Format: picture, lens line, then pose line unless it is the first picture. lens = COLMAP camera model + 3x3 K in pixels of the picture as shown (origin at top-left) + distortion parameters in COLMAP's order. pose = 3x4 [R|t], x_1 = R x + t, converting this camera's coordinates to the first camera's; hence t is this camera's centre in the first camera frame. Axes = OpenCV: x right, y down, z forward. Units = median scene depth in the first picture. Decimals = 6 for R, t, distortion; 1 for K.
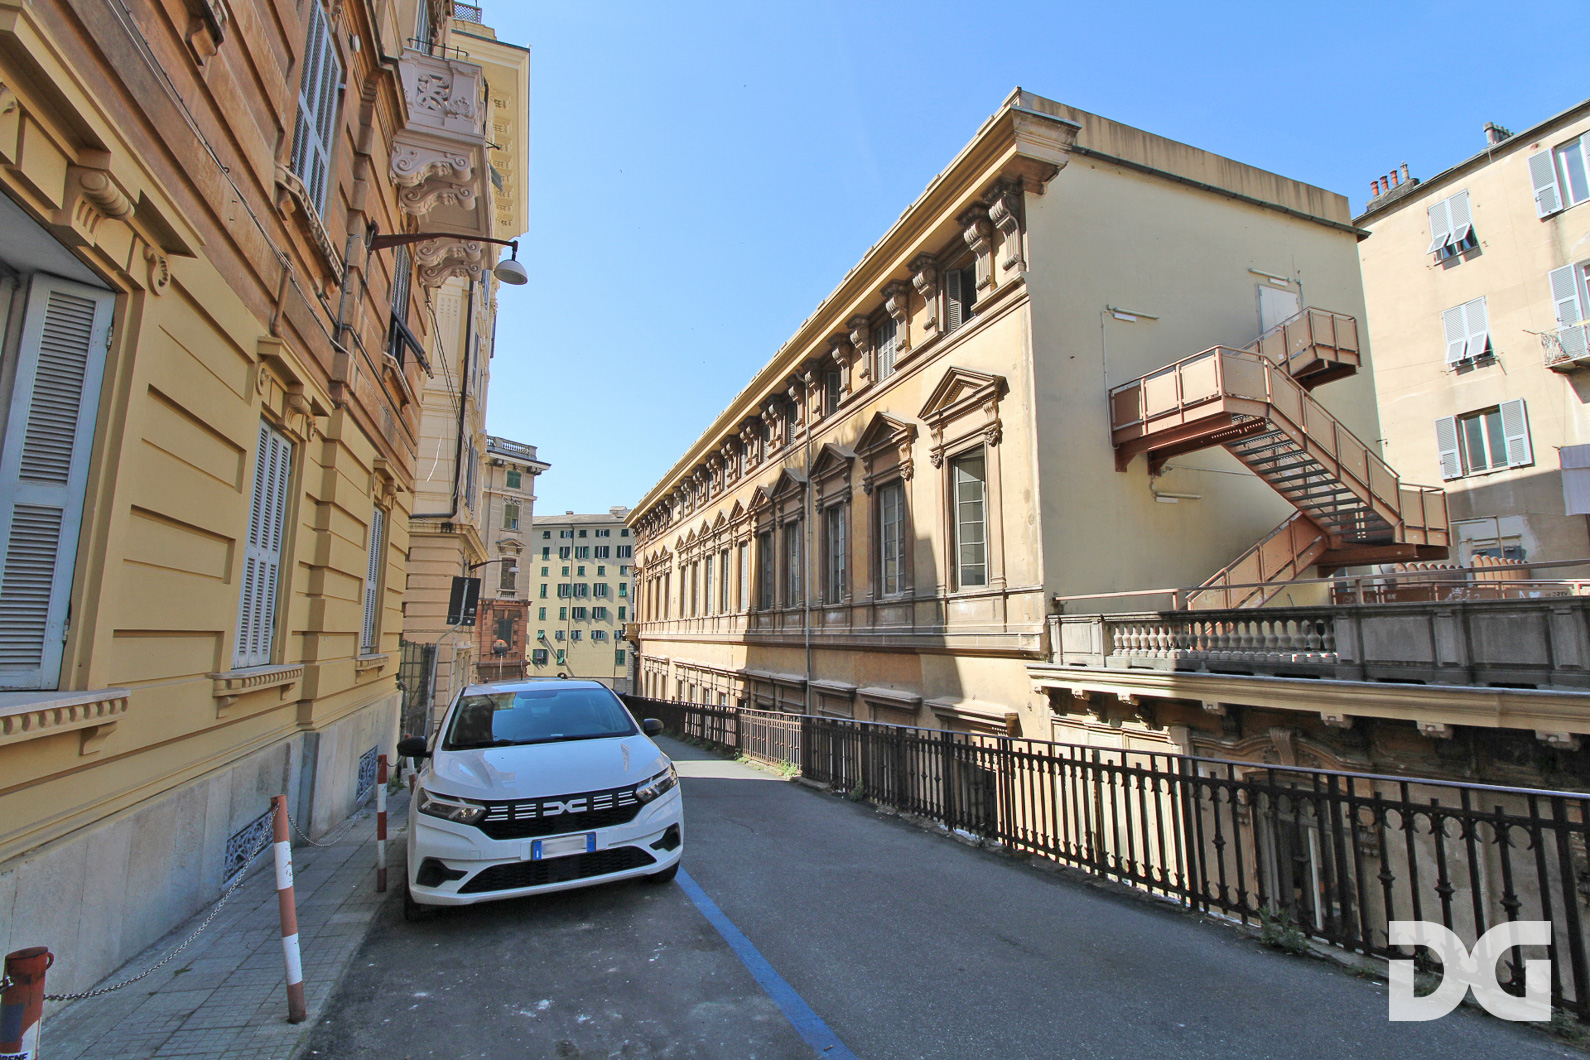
lens RADIAL K [[739.1, 0, 810.2], [0, 739.1, 523.3], [0, 0, 1]] dist [0.003381, -0.014134]
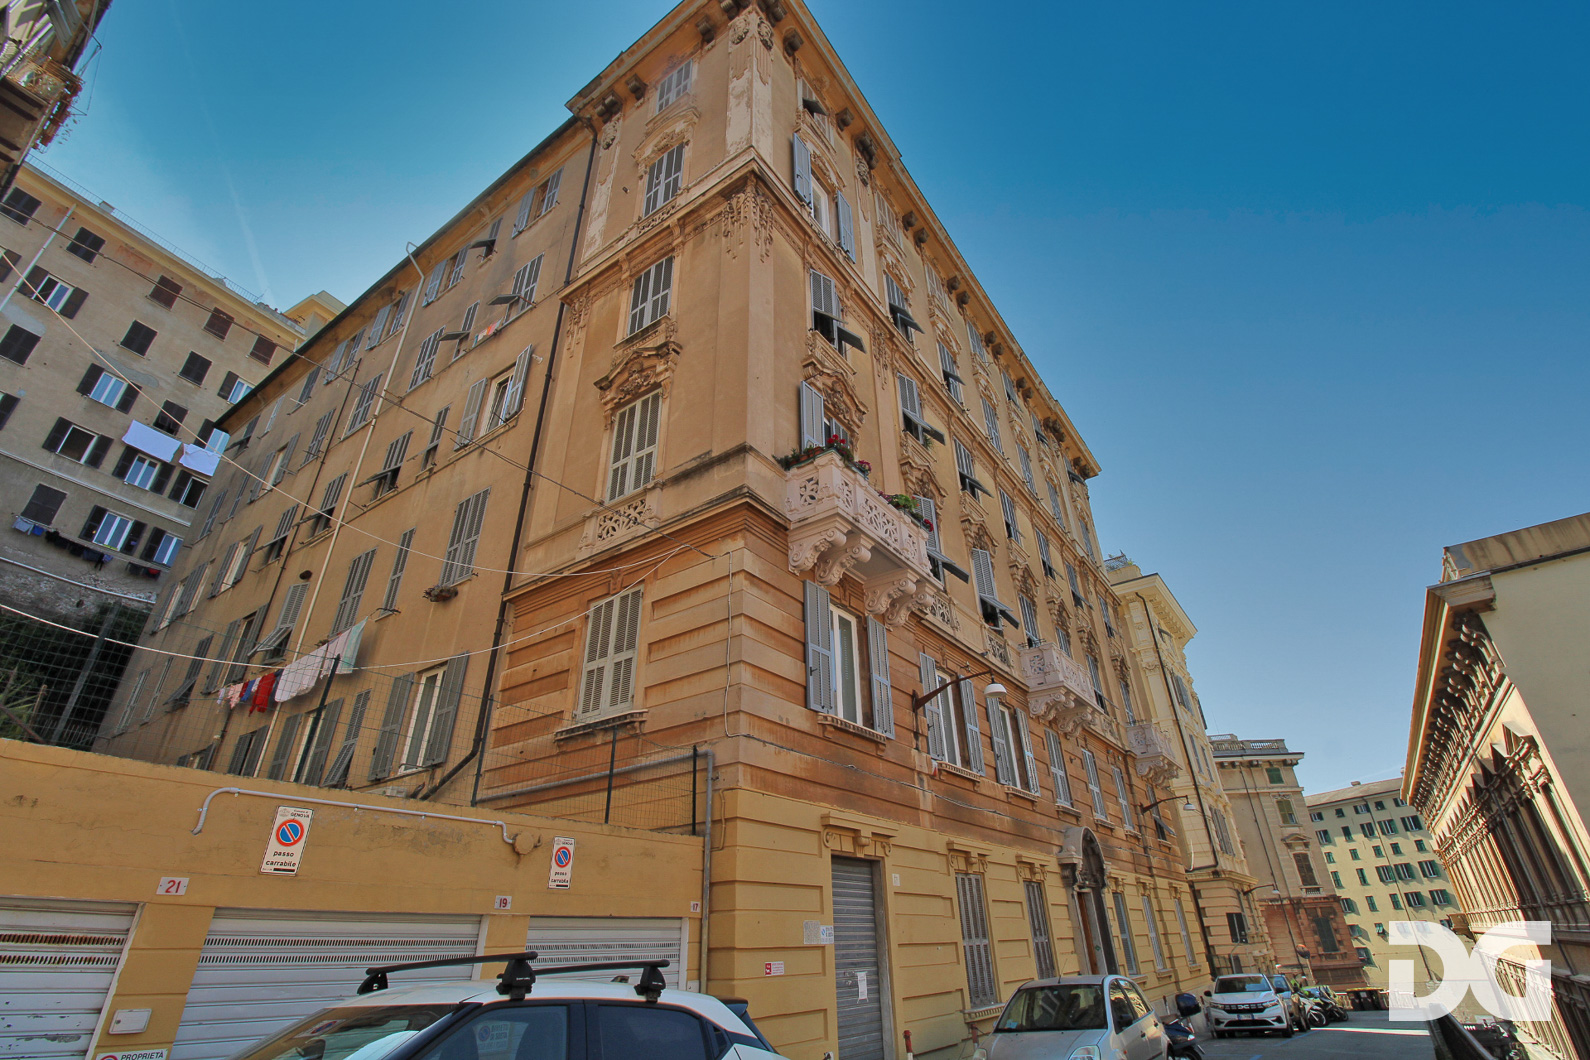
lens RADIAL K [[739.1, 0, 810.2], [0, 739.1, 523.3], [0, 0, 1]] dist [0.003381, -0.014134]
pose [[0.559960, -0.429636, -0.708419, 0.358501], [0.156613, 0.894516, -0.418706, -0.104455], [0.813583, 0.123511, 0.568180, -0.547183]]
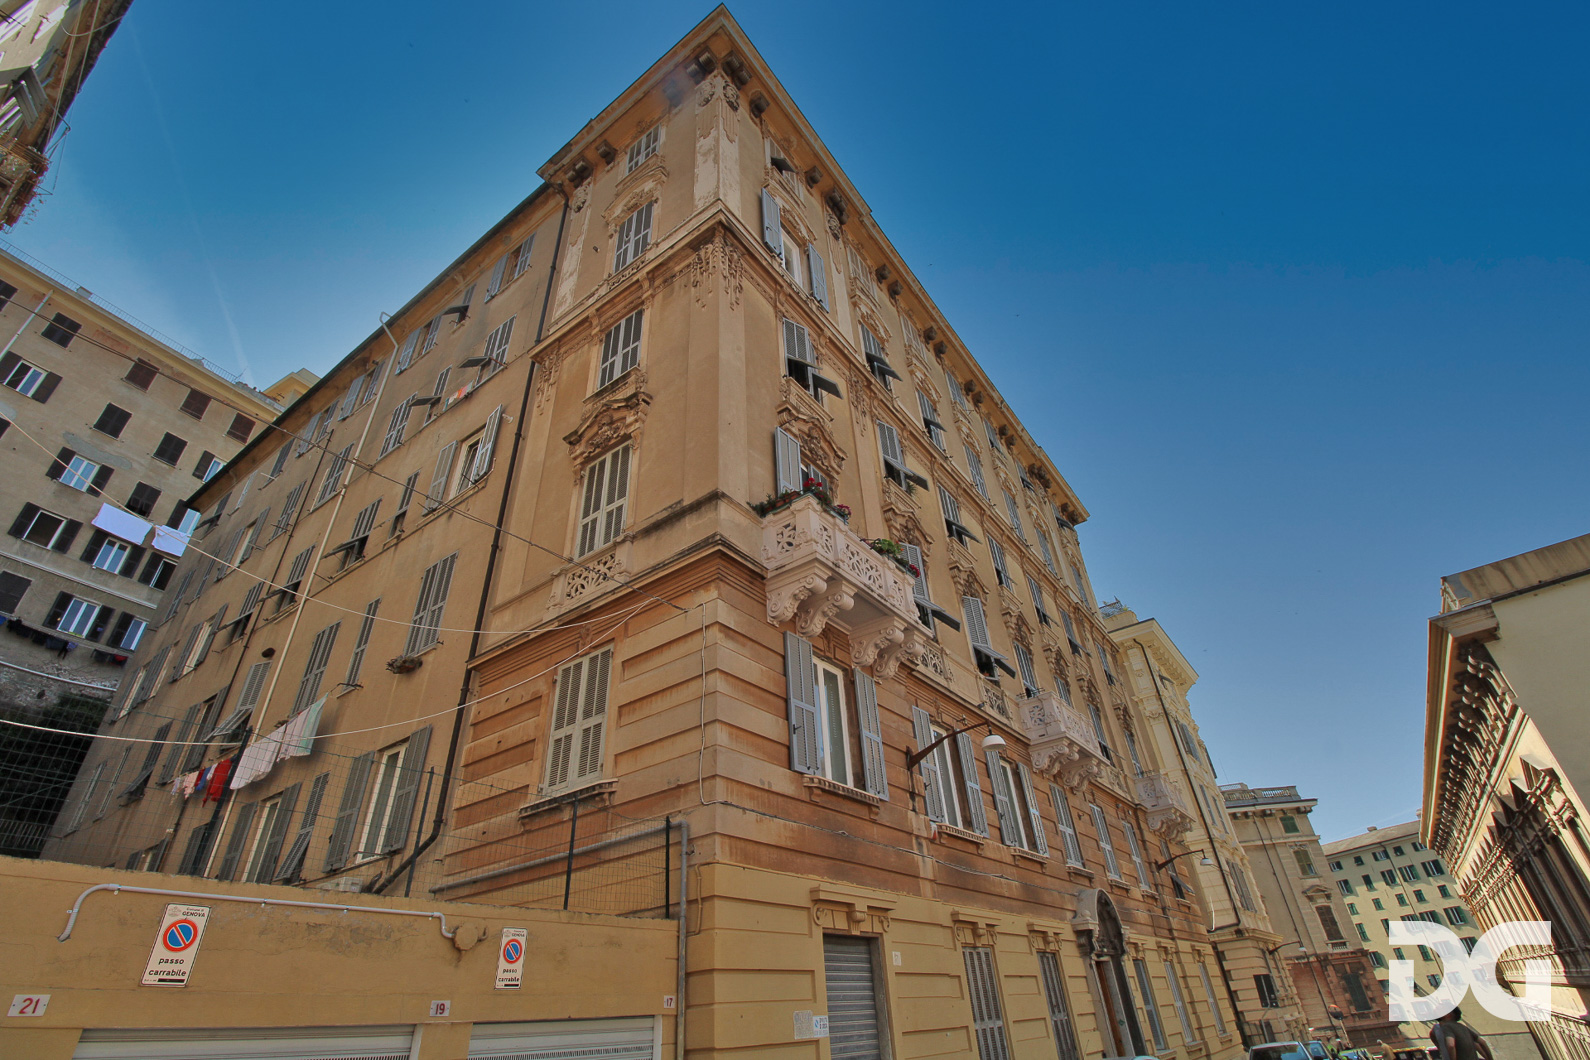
lens RADIAL K [[741.2, 0, 811.3], [0, 741.2, 524.8], [0, 0, 1]] dist [0.001876, -0.012742]
pose [[0.550462, -0.507418, -0.662962, 0.346854], [0.197368, 0.850683, -0.487221, -0.104343], [0.811195, 0.137349, 0.568416, -0.531179]]
